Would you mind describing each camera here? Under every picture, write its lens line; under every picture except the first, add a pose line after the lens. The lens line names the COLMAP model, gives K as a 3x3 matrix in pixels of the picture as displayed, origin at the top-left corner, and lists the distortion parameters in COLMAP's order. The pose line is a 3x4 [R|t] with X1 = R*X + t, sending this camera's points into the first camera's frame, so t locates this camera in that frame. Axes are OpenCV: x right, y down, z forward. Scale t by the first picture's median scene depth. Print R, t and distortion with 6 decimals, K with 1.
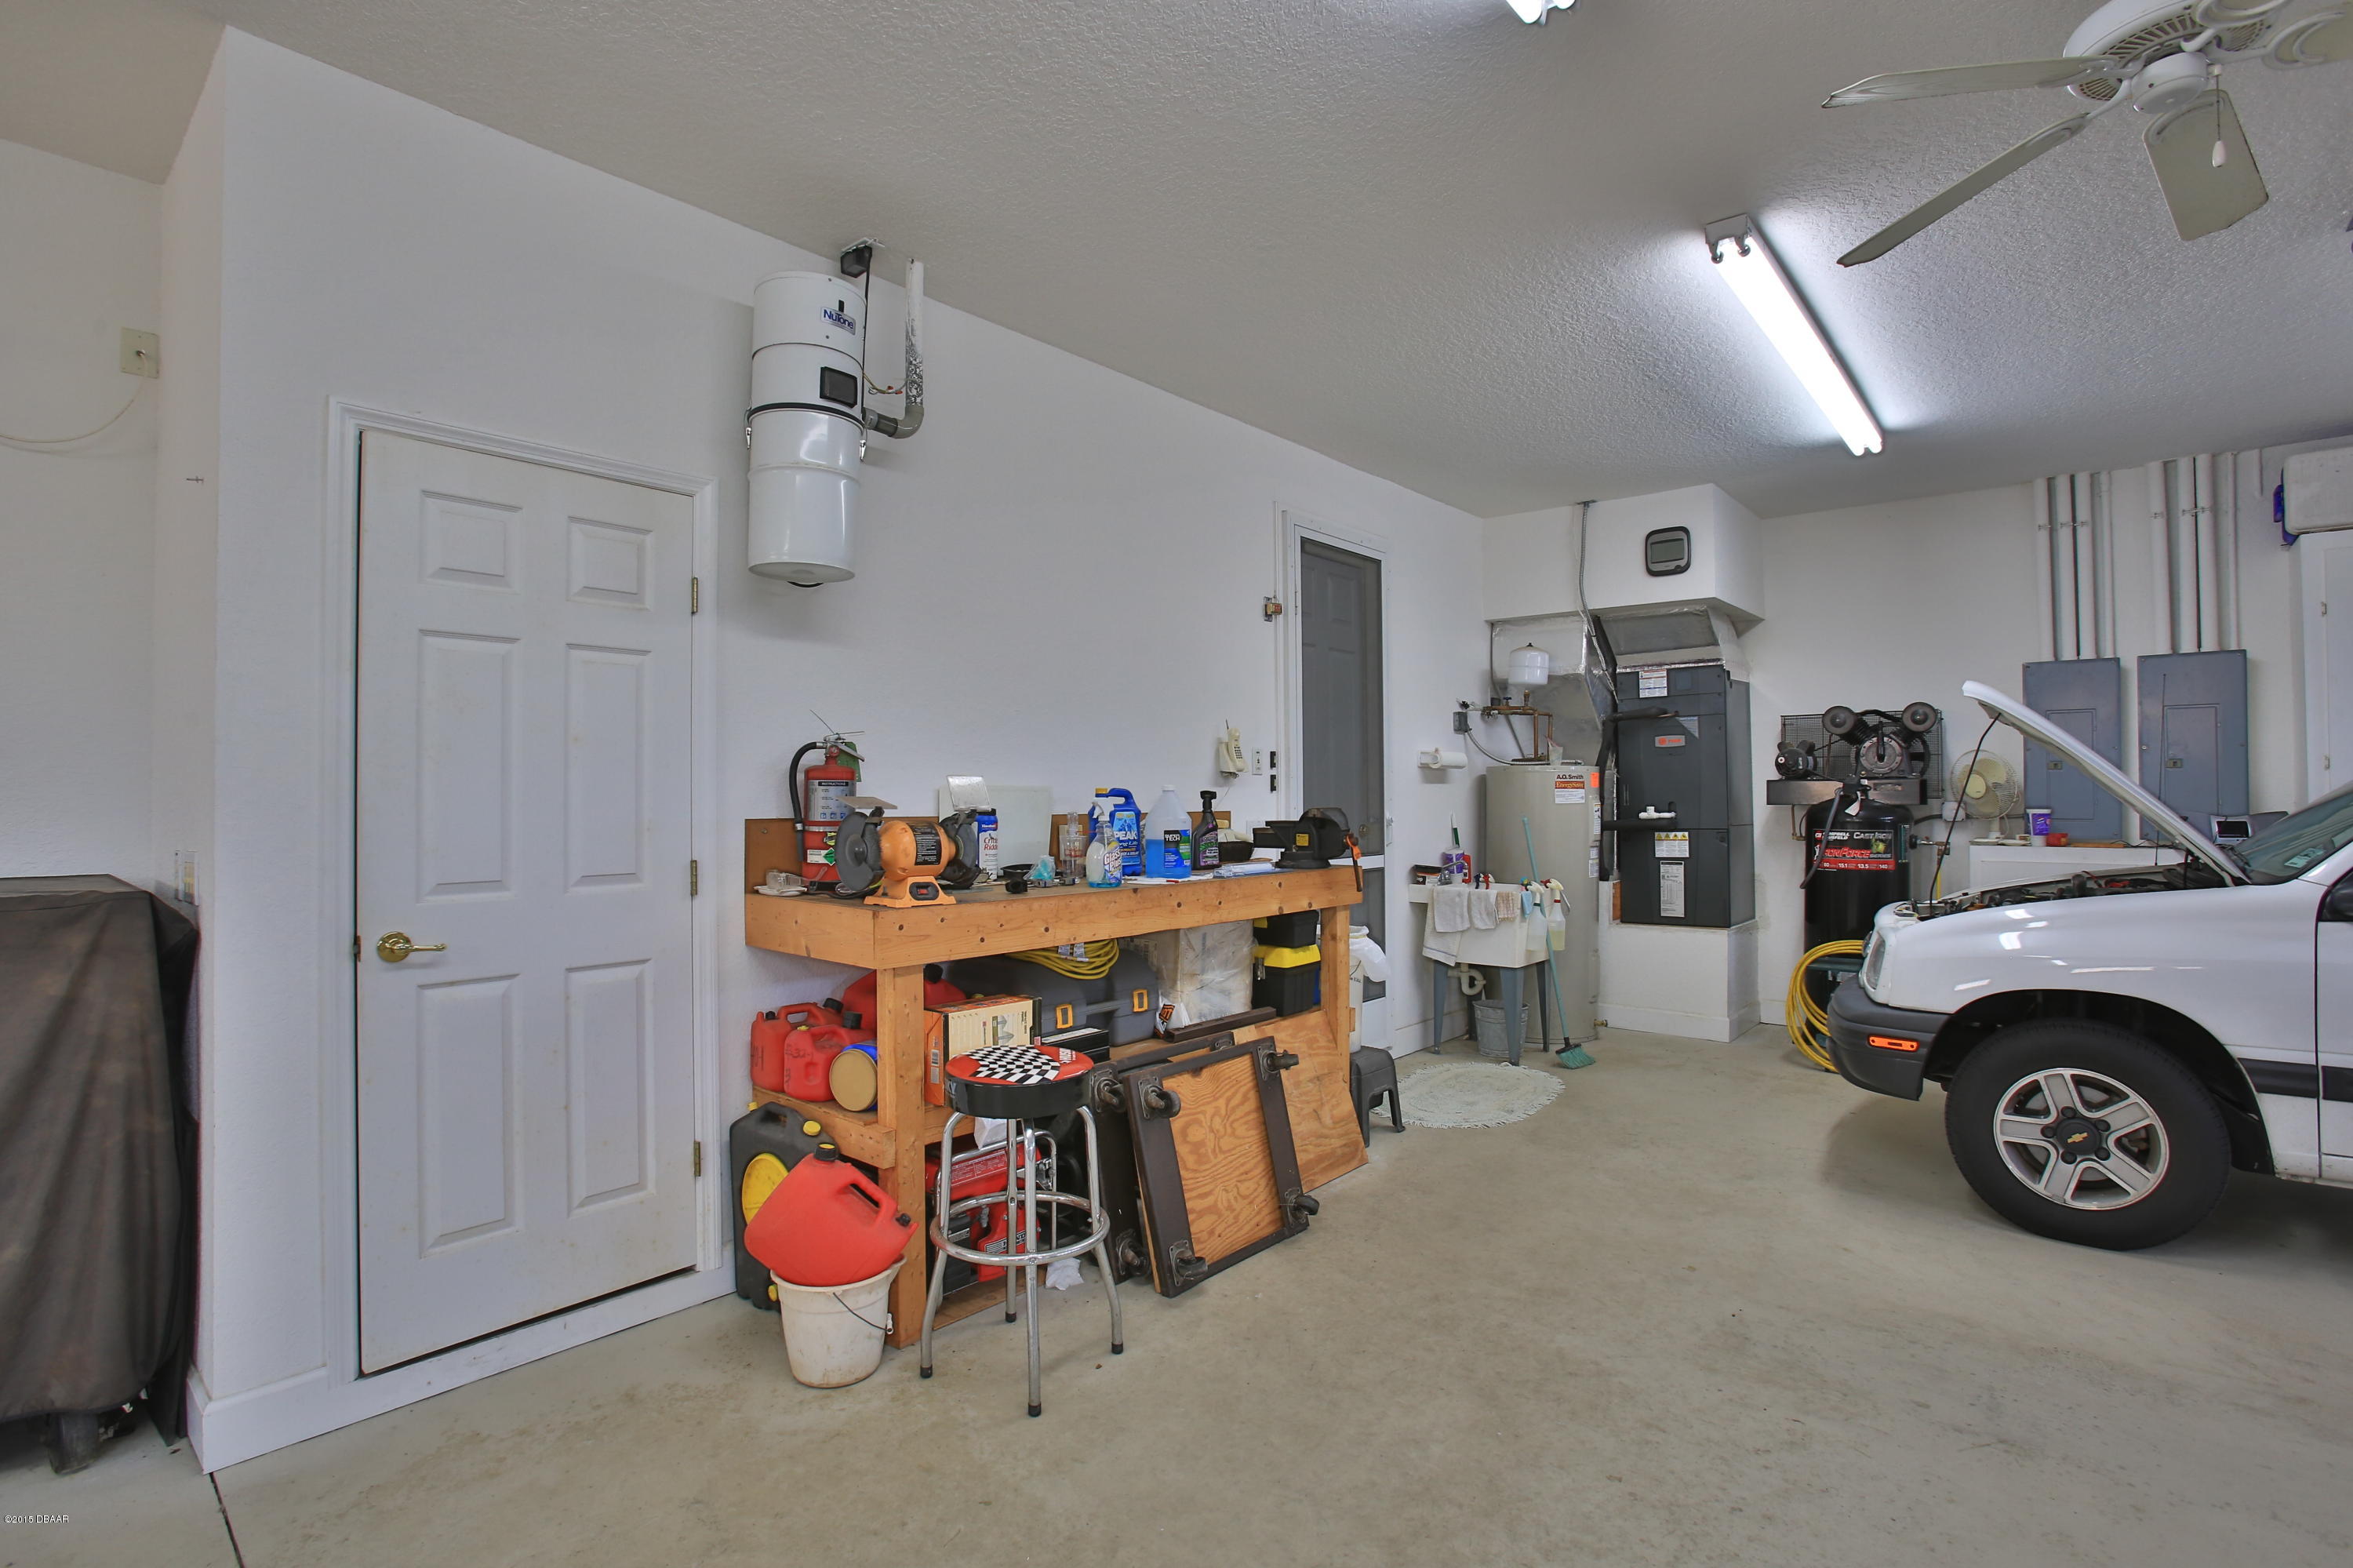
lens RADIAL K [[1129.6, 0, 1172.1], [0, 1129.6, 775.6], [0, 0, 1]] dist [-0.037574, 0.000658]
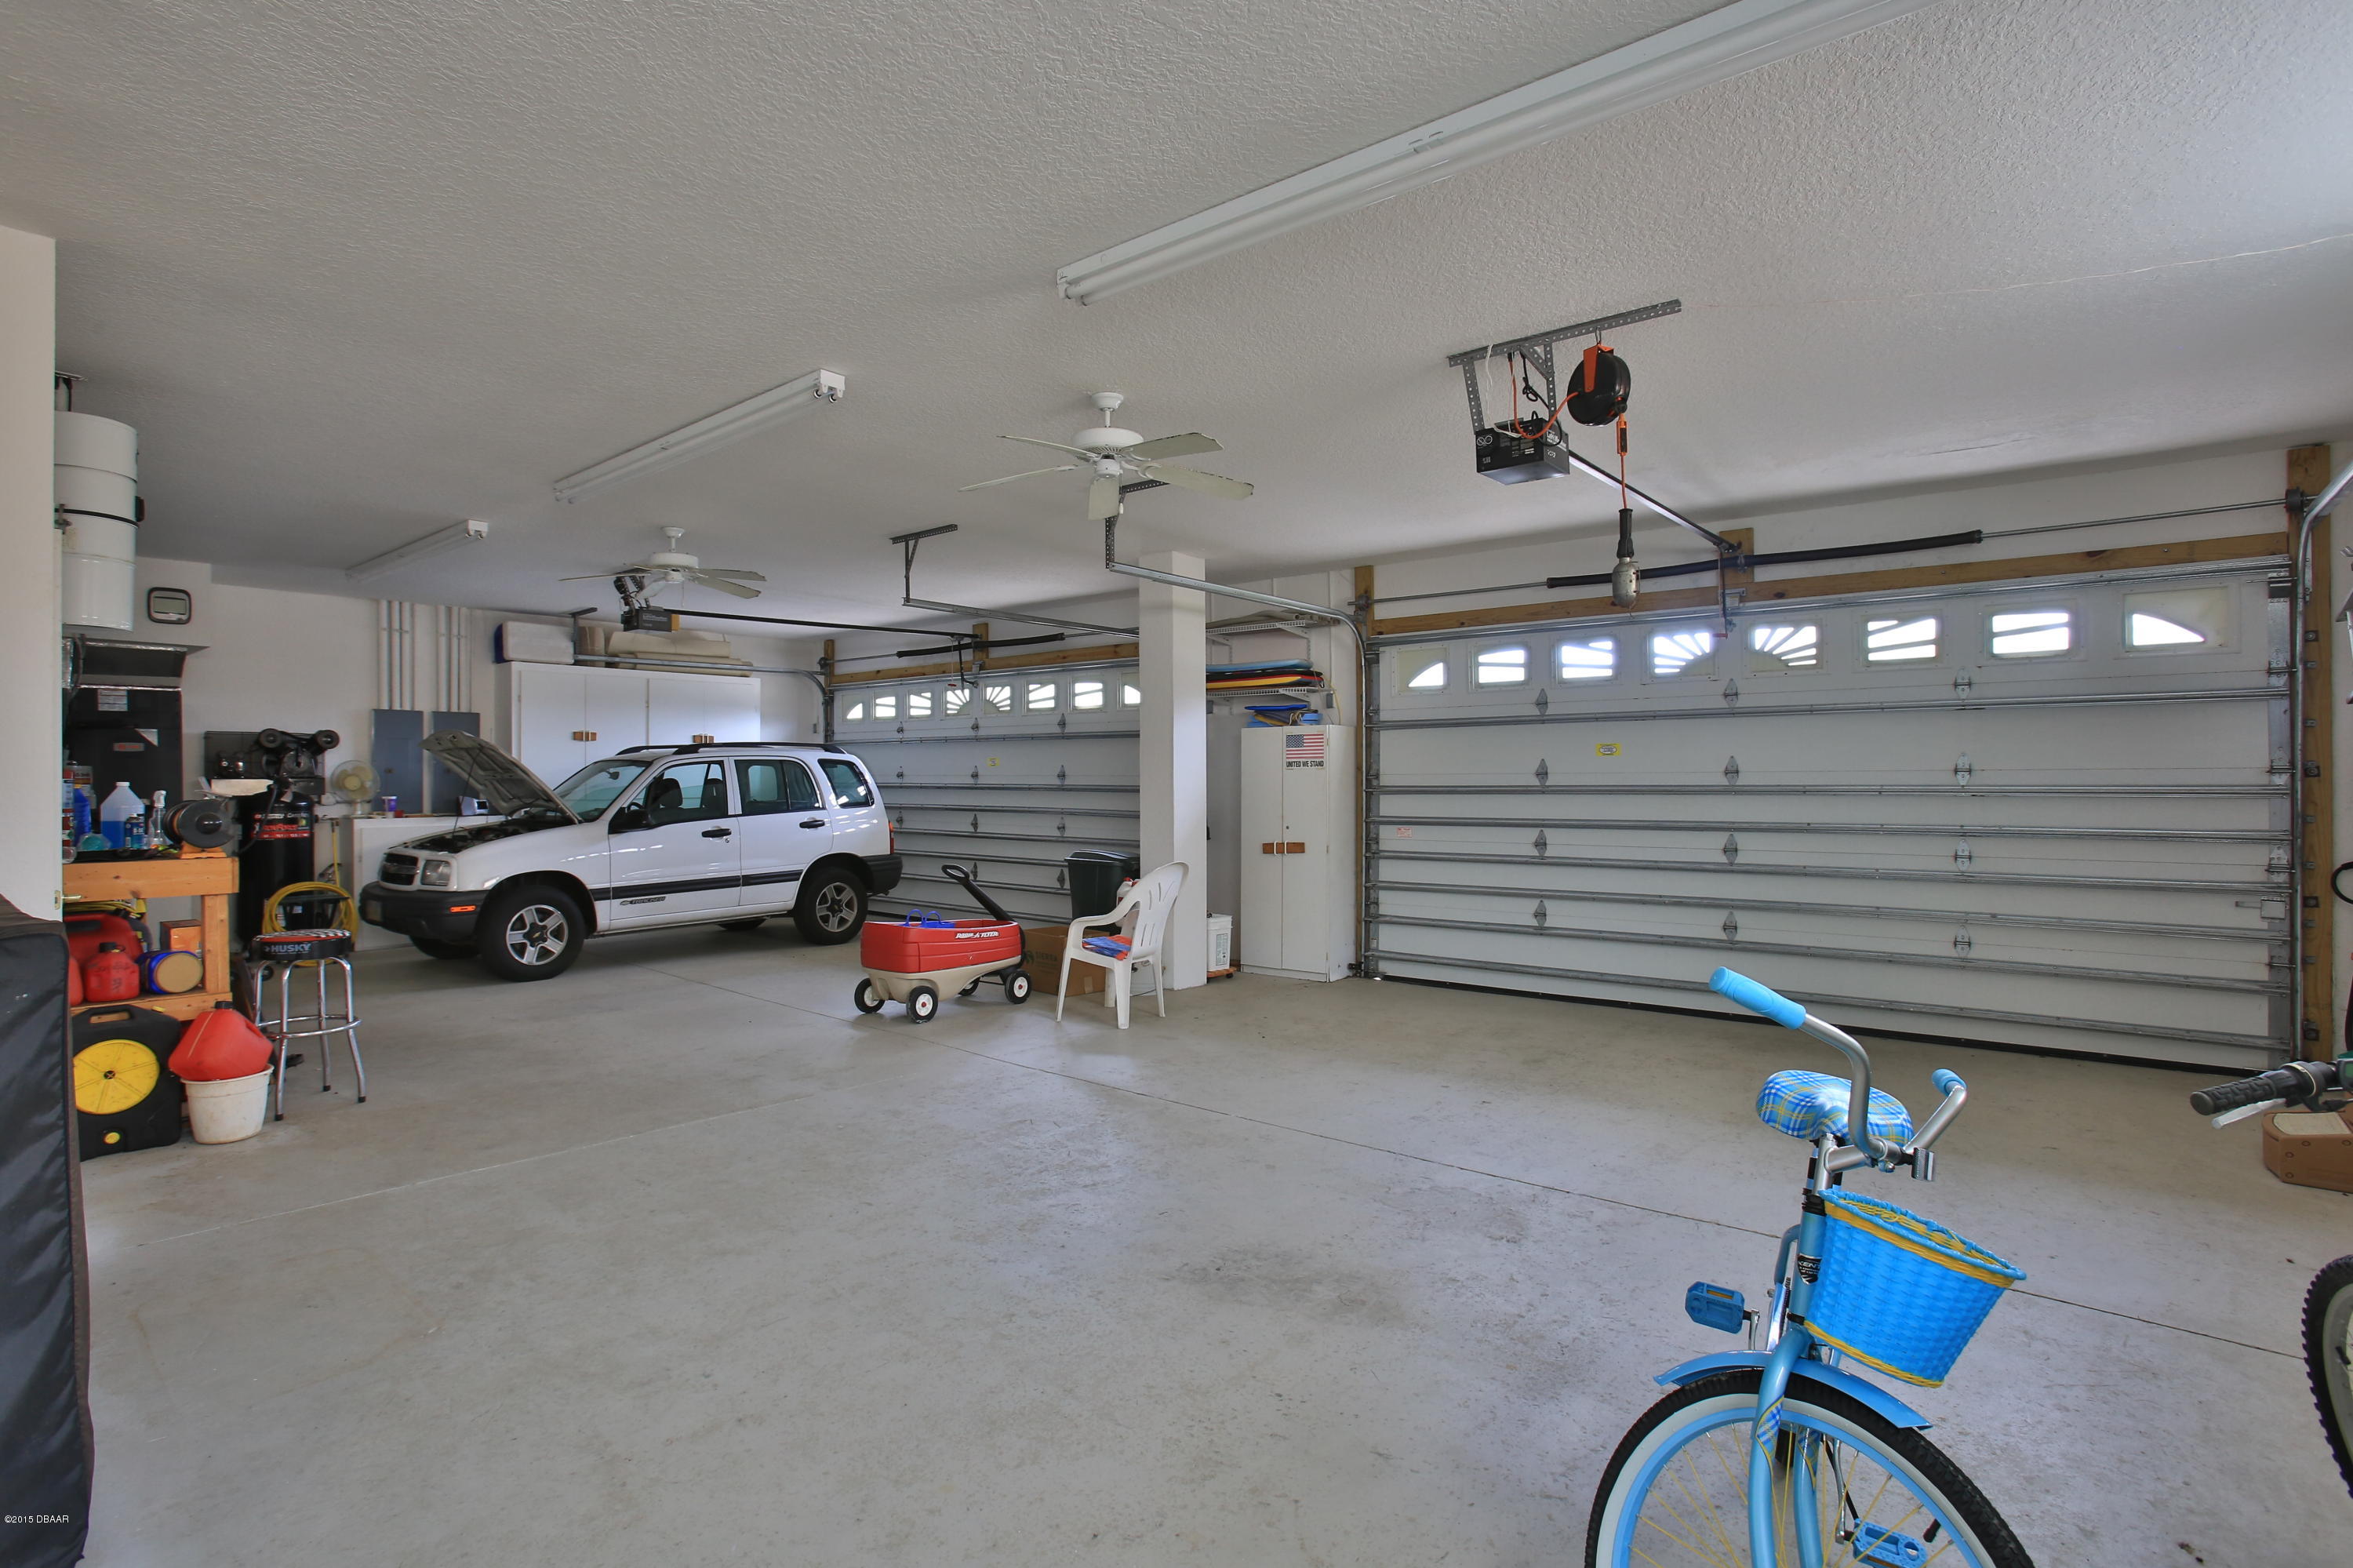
lens RADIAL K [[1129.6, 0, 1172.1], [0, 1129.6, 775.6], [0, 0, 1]] dist [-0.037574, 0.000658]
pose [[-0.035147, 0.005080, 0.999369, -1.457462], [-0.010911, 0.999926, -0.005466, -0.008469], [-0.999323, -0.011096, -0.035089, -0.238319]]
